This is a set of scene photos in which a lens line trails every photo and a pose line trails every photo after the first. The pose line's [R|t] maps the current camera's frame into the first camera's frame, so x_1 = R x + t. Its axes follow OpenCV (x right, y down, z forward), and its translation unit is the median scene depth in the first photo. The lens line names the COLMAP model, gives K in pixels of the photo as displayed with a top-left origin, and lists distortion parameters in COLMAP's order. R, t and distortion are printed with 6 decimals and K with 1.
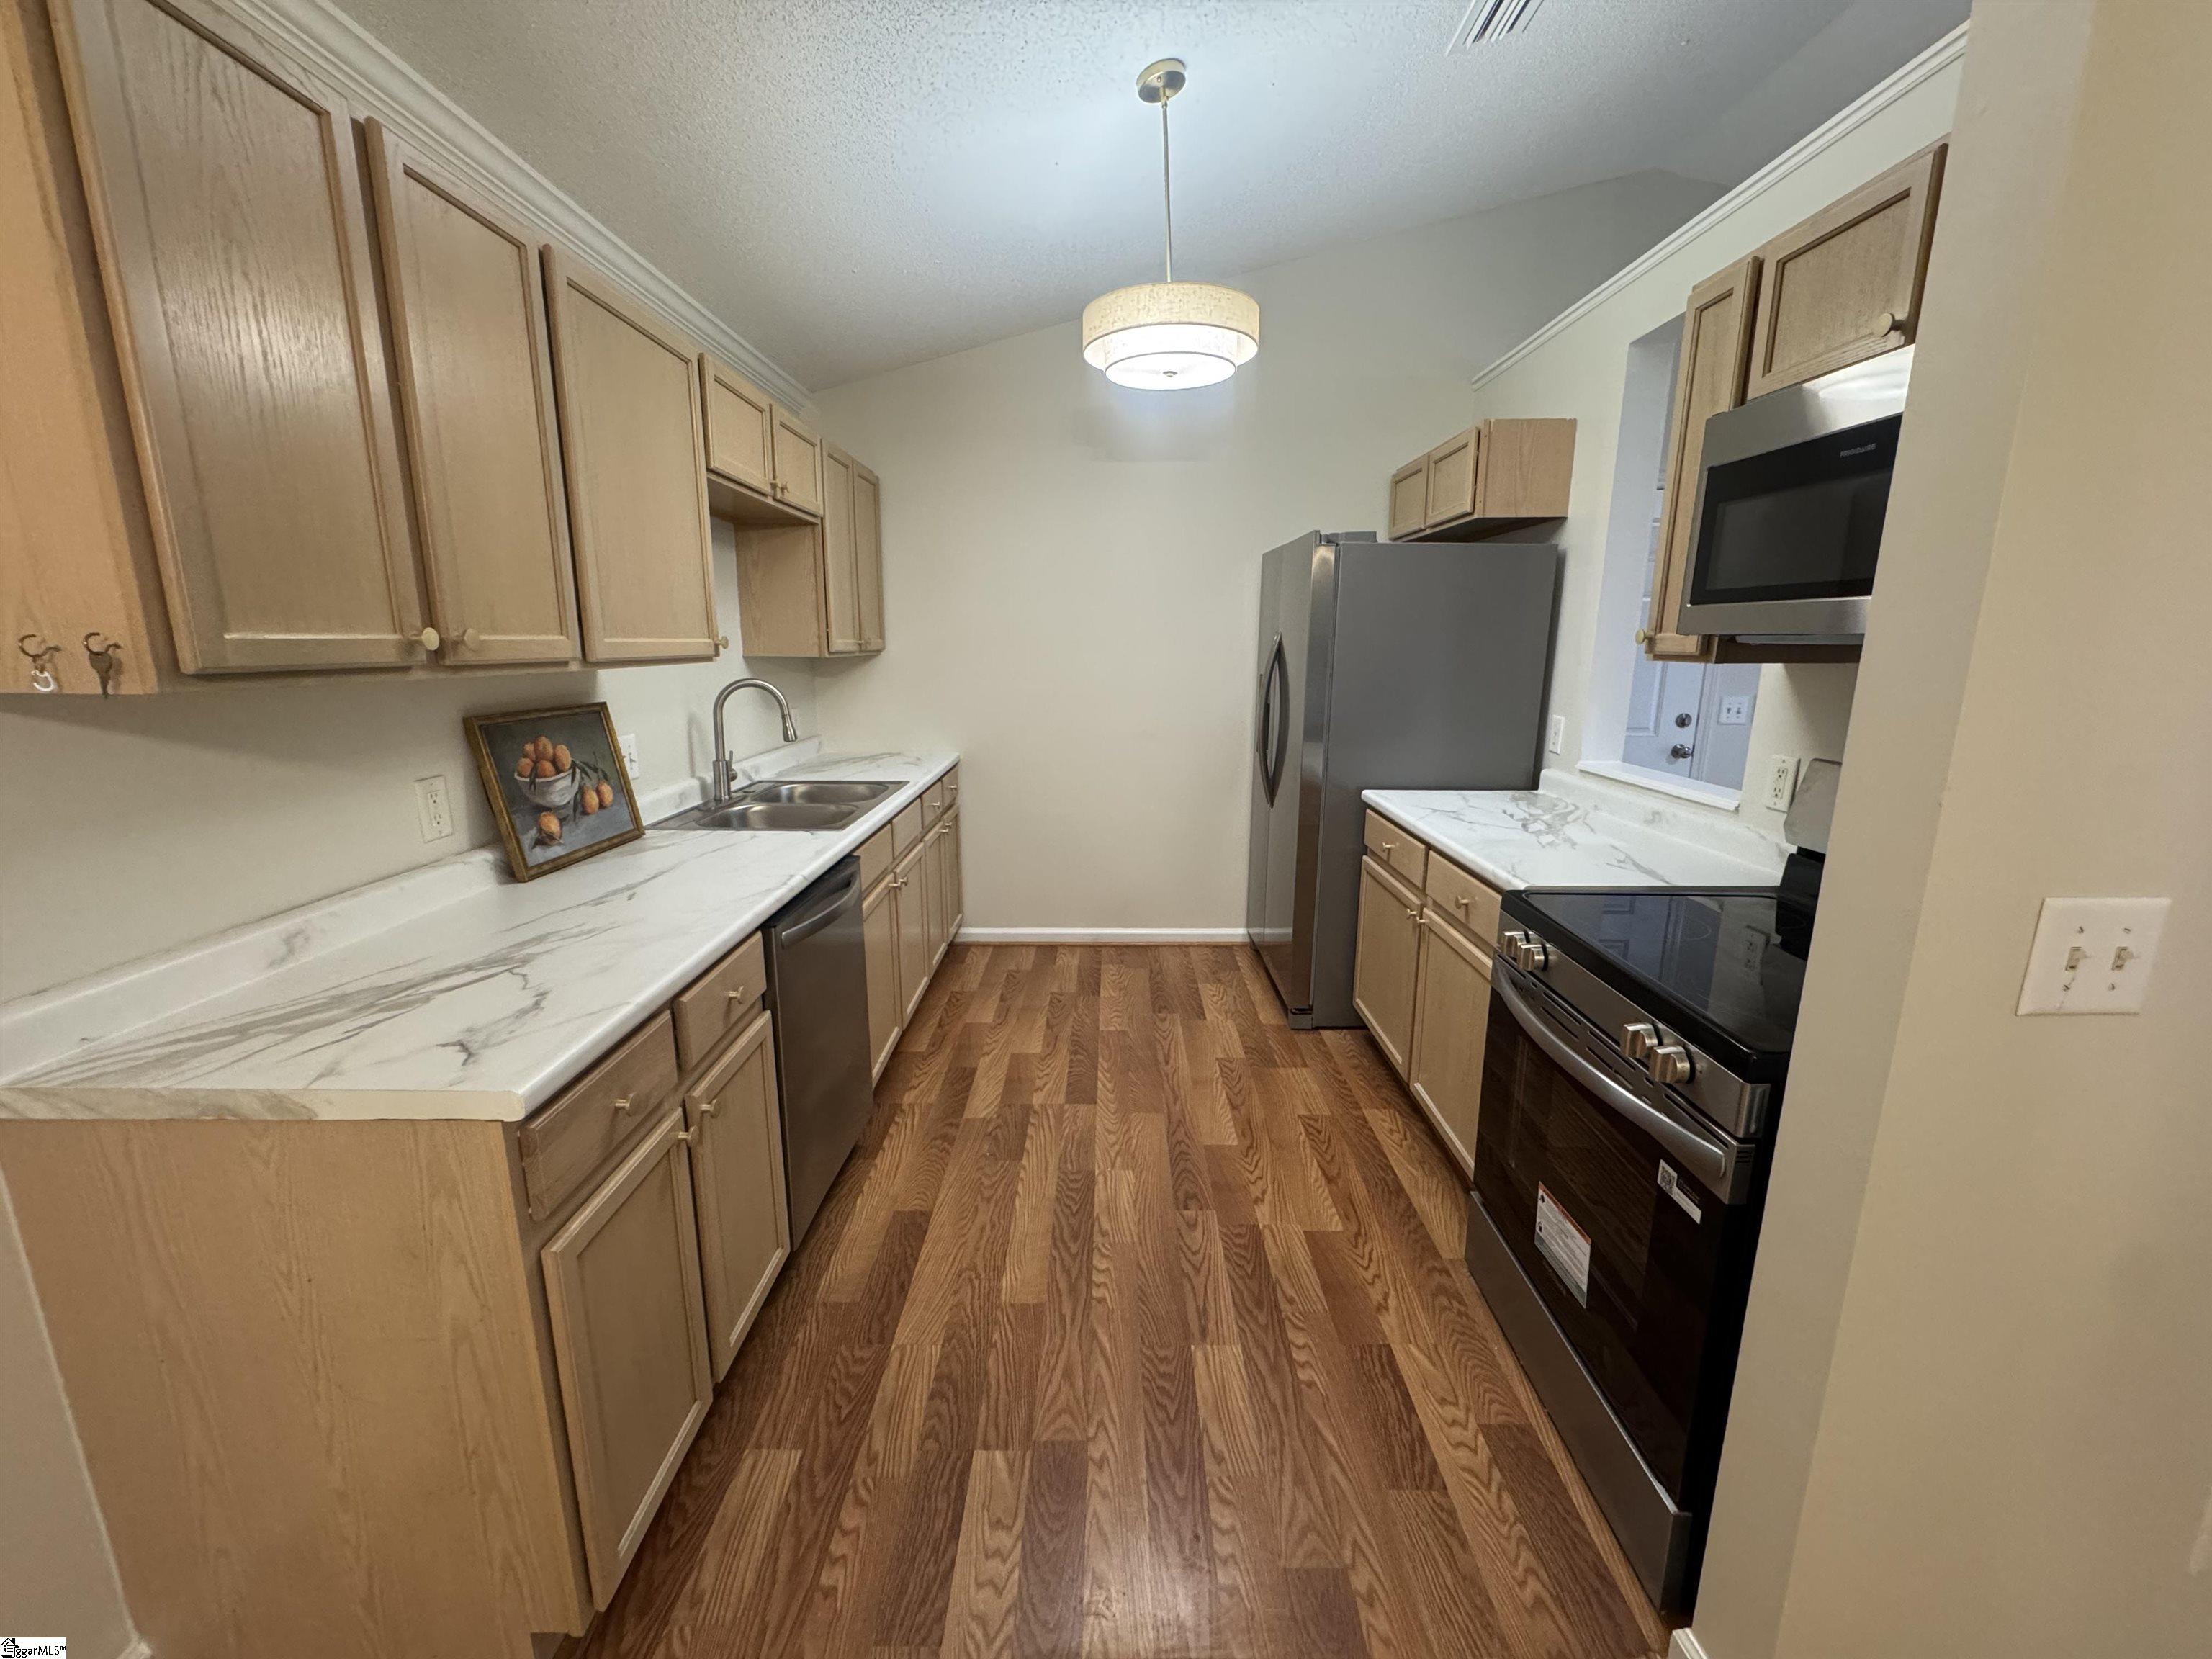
lens RADIAL K [[883.7, 0, 1106.0], [0, 883.7, 829.5], [0, 0, 1]] dist [-0.004104, 0.000745]
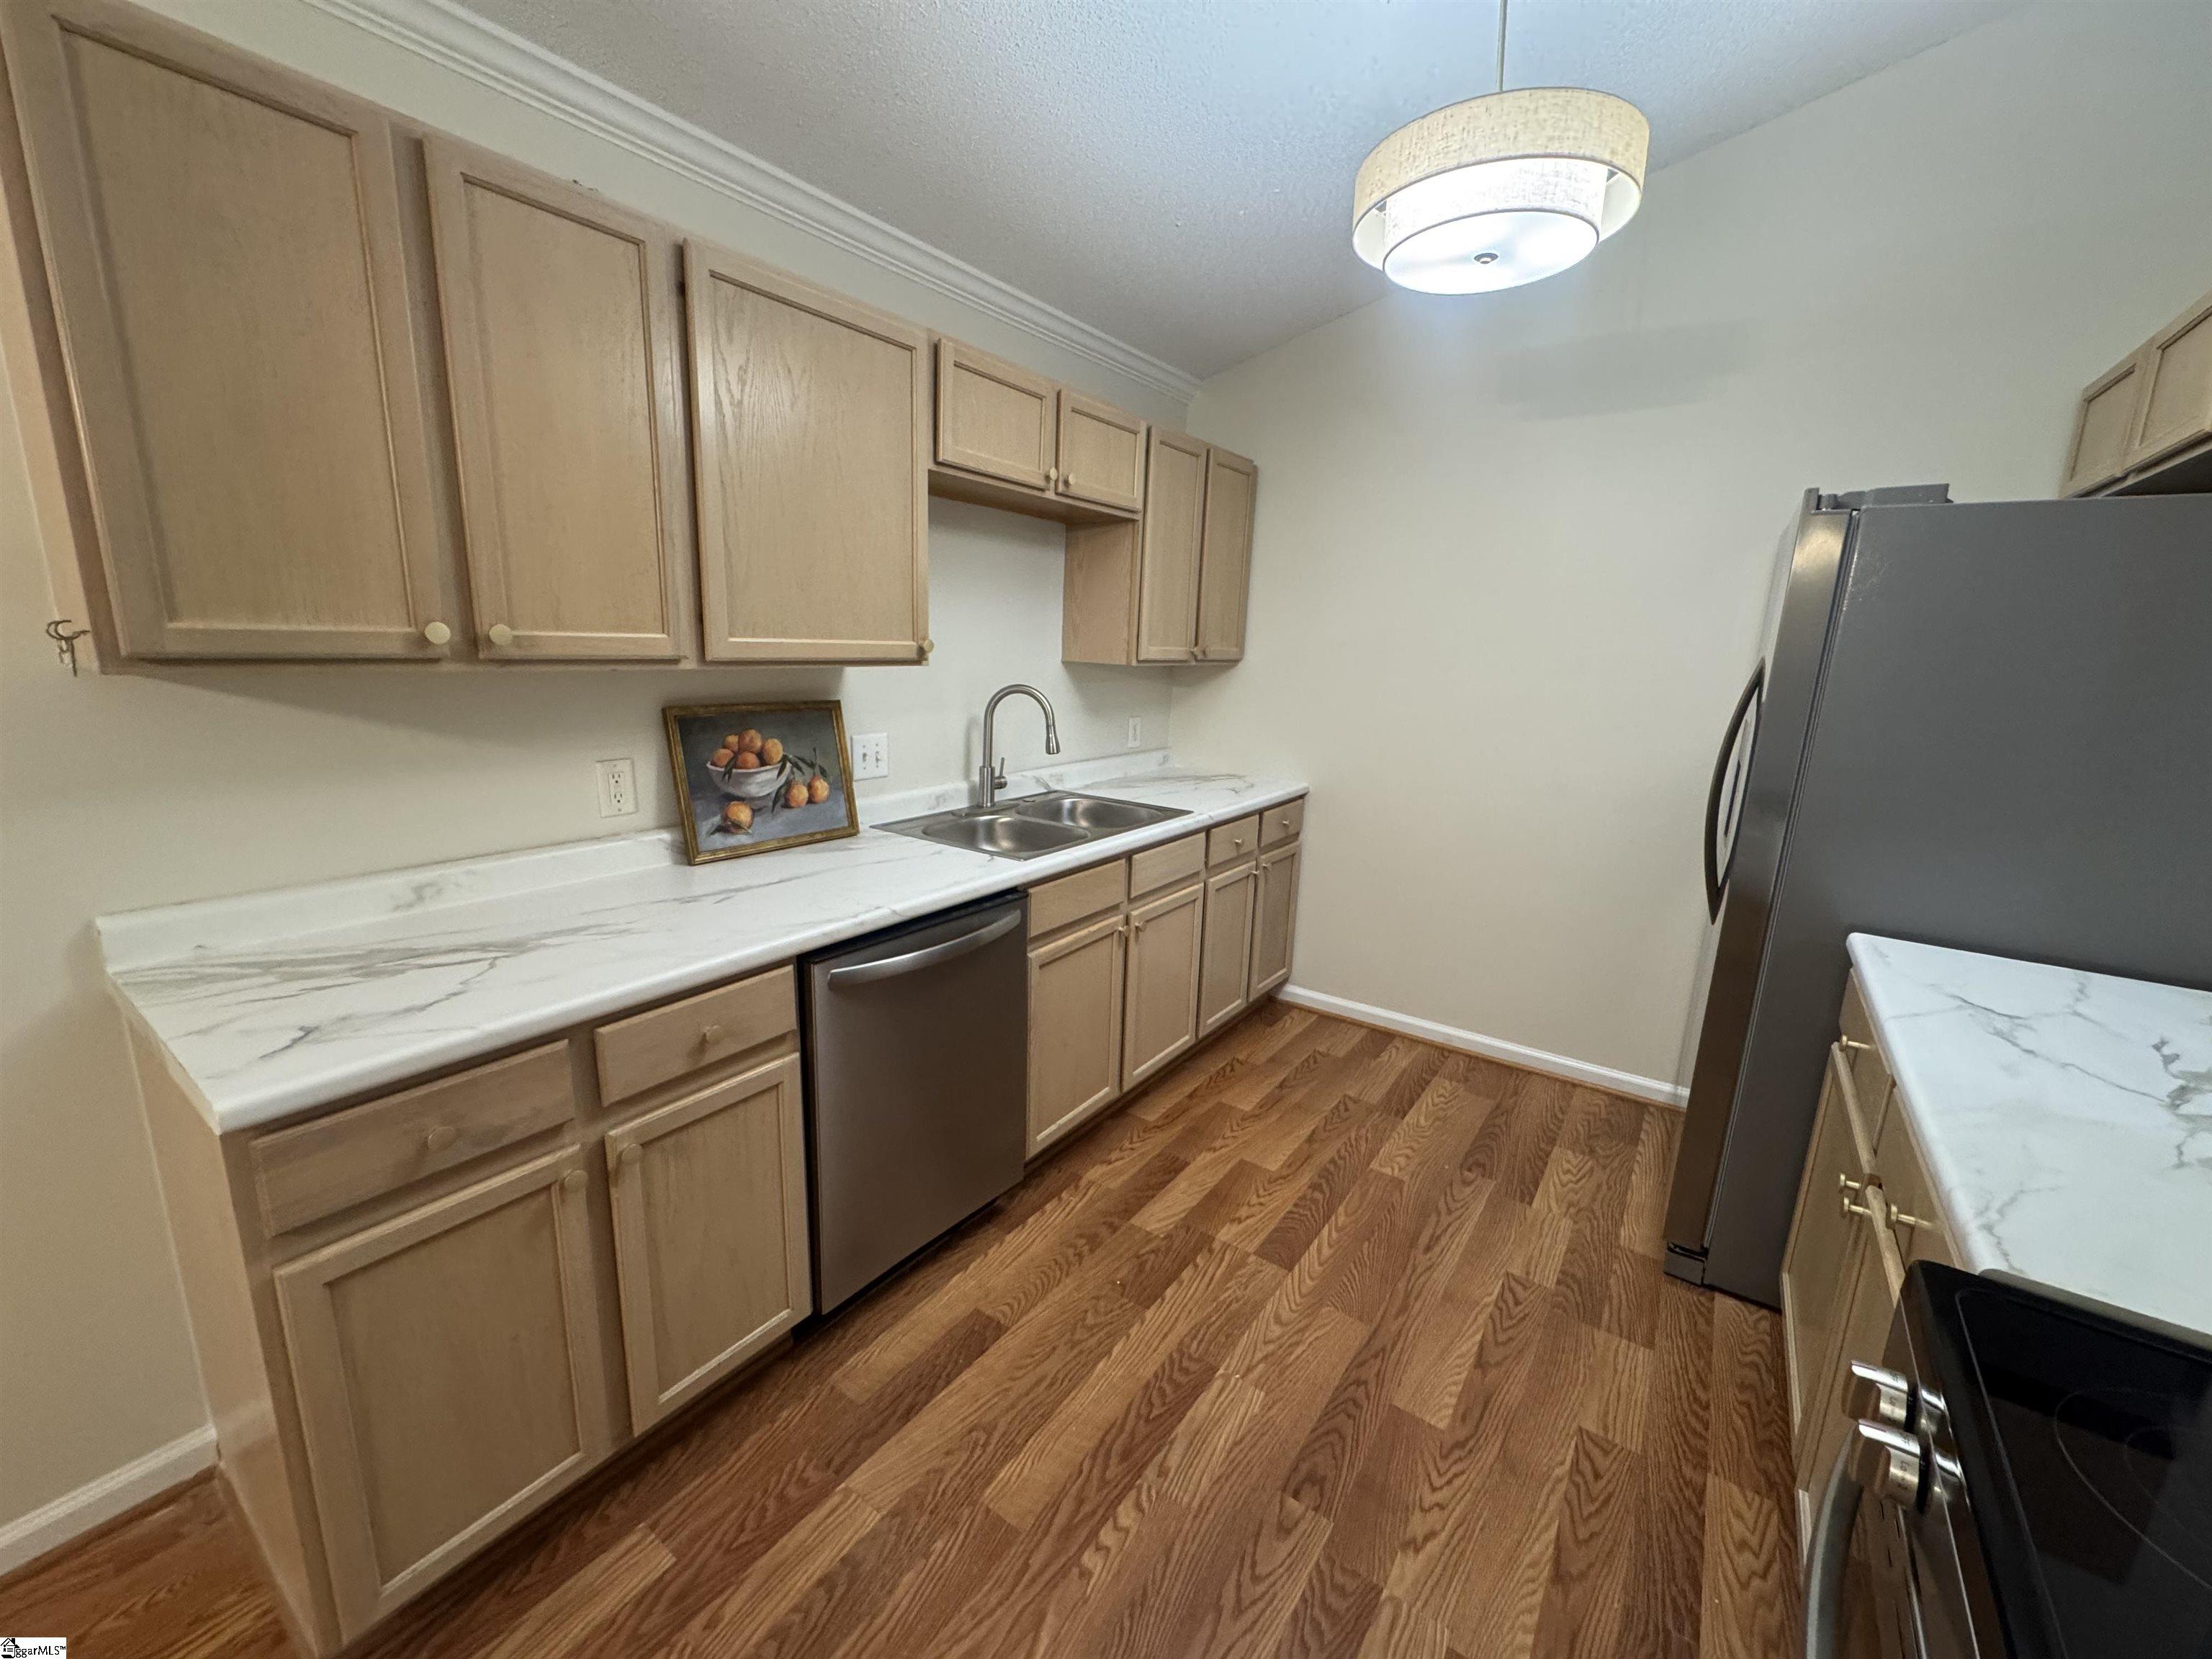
lens RADIAL K [[883.7, 0, 1106.0], [0, 883.7, 829.5], [0, 0, 1]] dist [-0.004104, 0.000745]
pose [[0.818316, 0.144156, -0.556397, 0.280170], [-0.148960, 0.988153, 0.036937, -0.081699], [0.555130, 0.052655, 0.830095, 0.335967]]
